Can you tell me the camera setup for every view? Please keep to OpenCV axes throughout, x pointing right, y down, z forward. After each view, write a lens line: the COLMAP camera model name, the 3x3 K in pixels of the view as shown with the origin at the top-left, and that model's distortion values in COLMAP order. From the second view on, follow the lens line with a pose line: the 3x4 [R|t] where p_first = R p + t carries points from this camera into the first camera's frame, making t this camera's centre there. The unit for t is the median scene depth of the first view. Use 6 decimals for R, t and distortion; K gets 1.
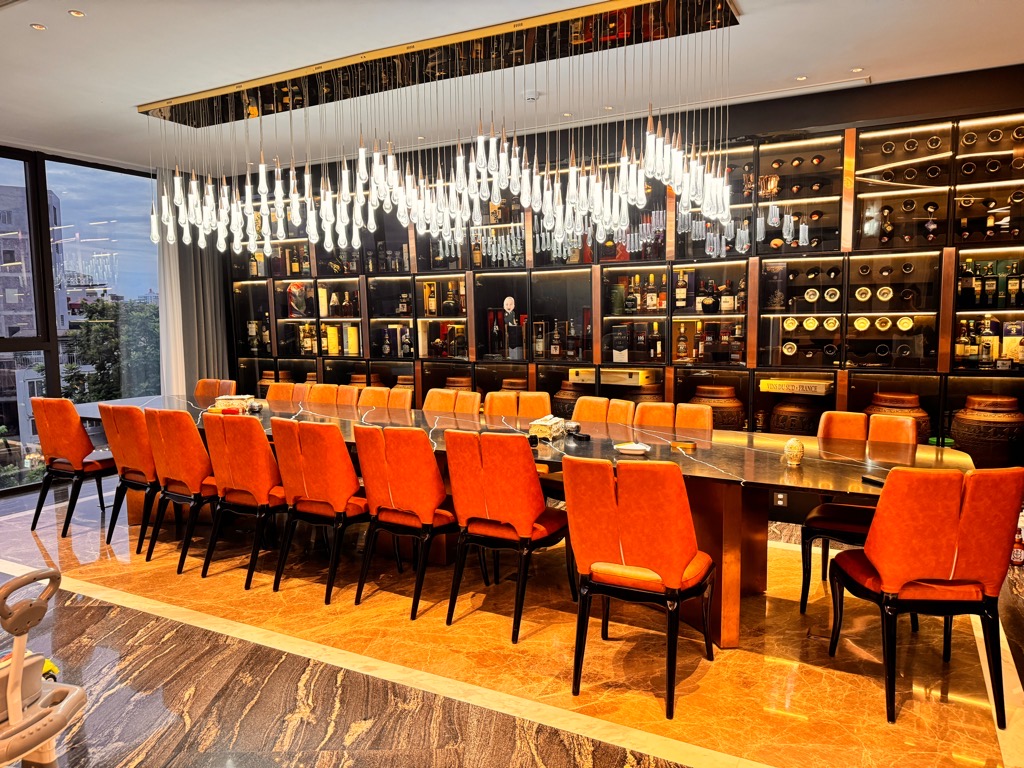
lens RADIAL K [[714.2, 0, 503.9], [0, 714.2, 379.1], [0, 0, 1]] dist [0.094169, -0.114278]
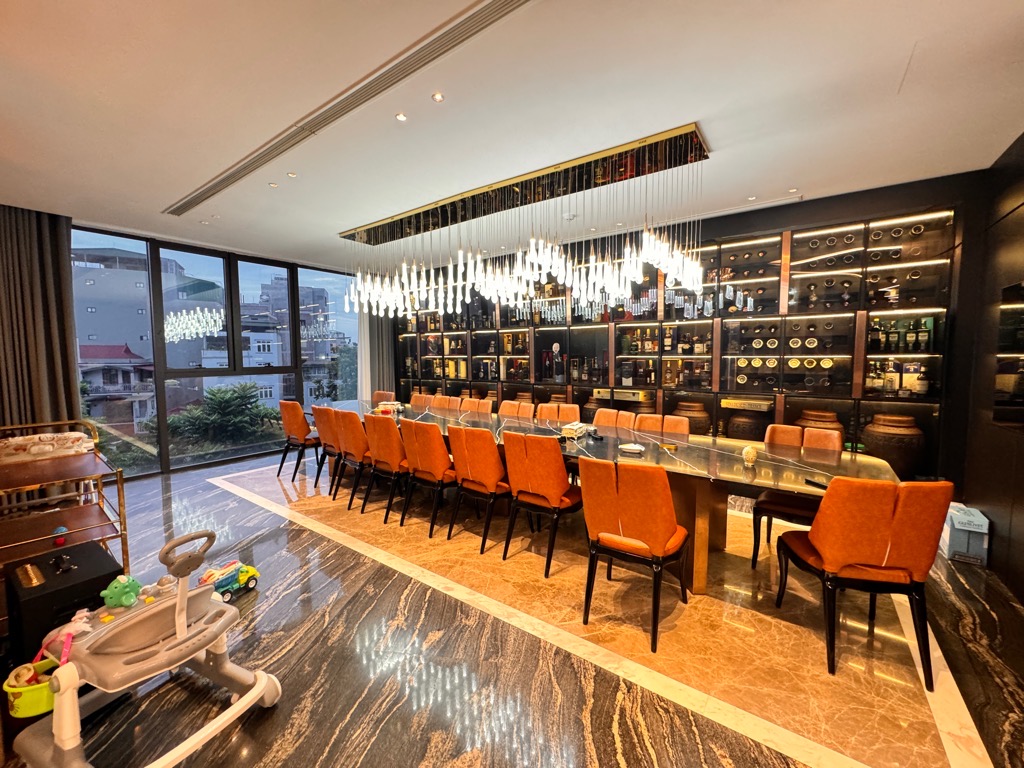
lens RADIAL K [[404.4, 0, 510.2], [0, 404.4, 382.5], [0, 0, 1]] dist [0.000767, 0.000151]
pose [[0.991541, 0.016233, -0.128774, 0.034246], [-0.018689, 0.999665, -0.017882, -0.013845], [0.128441, 0.020137, 0.991513, 0.135934]]
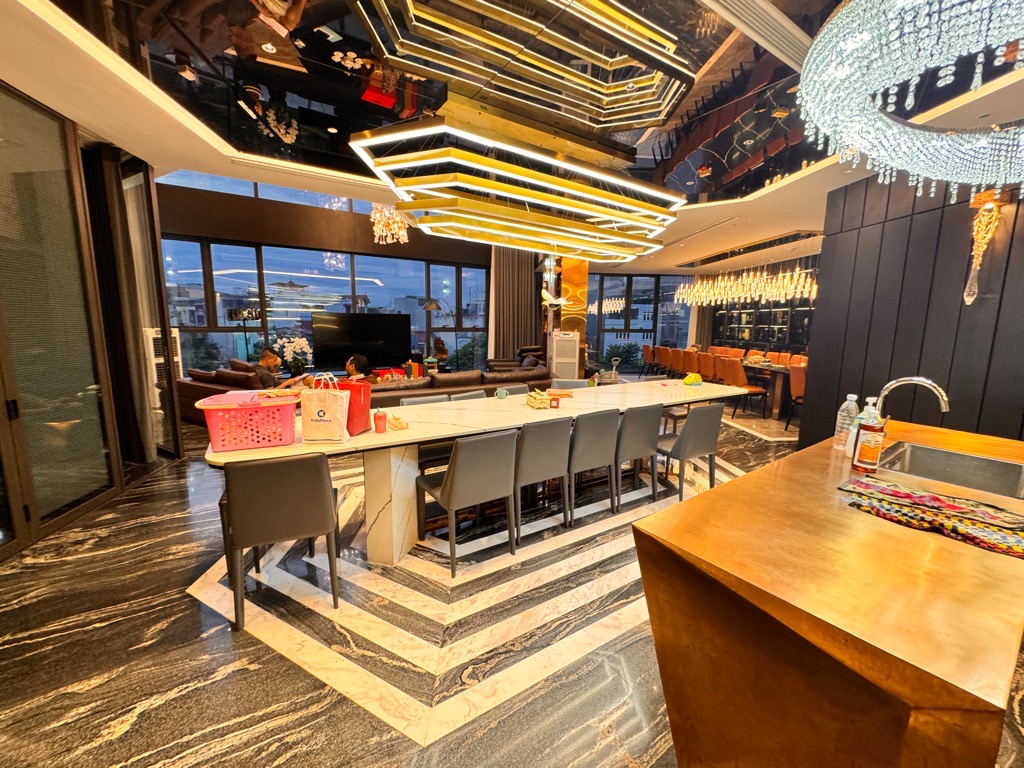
lens RADIAL K [[410.3, 0, 511.1], [0, 410.3, 382.4], [0, 0, 1]] dist [0.001370, 0.000169]
pose [[0.542656, 0.135718, -0.828918, 0.950546], [-0.088259, 0.990610, 0.104413, 0.068590], [0.835305, 0.016500, 0.549539, -0.901114]]
